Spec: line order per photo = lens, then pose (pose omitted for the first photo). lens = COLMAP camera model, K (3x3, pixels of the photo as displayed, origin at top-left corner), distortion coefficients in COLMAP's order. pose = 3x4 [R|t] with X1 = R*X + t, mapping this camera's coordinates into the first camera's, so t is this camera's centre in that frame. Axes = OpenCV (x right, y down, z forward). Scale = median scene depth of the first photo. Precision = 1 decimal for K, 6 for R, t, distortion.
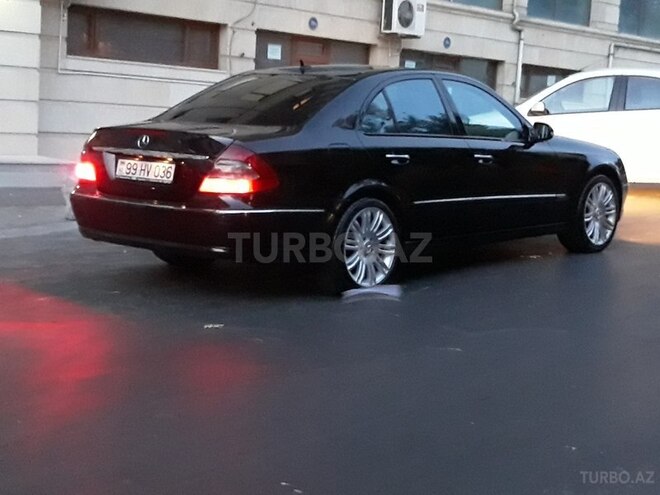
lens RADIAL K [[1190.7, 0, 330.2], [0, 1190.7, 245.0], [0, 0, 1]] dist [0.114079, 0.000000]
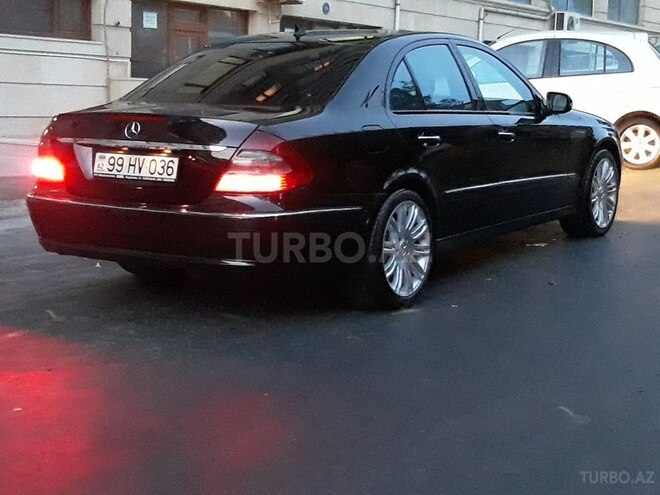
lens RADIAL K [[1190.7, 0, 329.0], [0, 1190.7, 251.1], [0, 0, 1]] dist [0.114079, 0.000000]
pose [[0.987615, -0.045381, 0.150187, -0.138521], [0.040954, 0.998634, 0.032443, -0.024533], [-0.151454, -0.025890, 0.988125, 0.178084]]
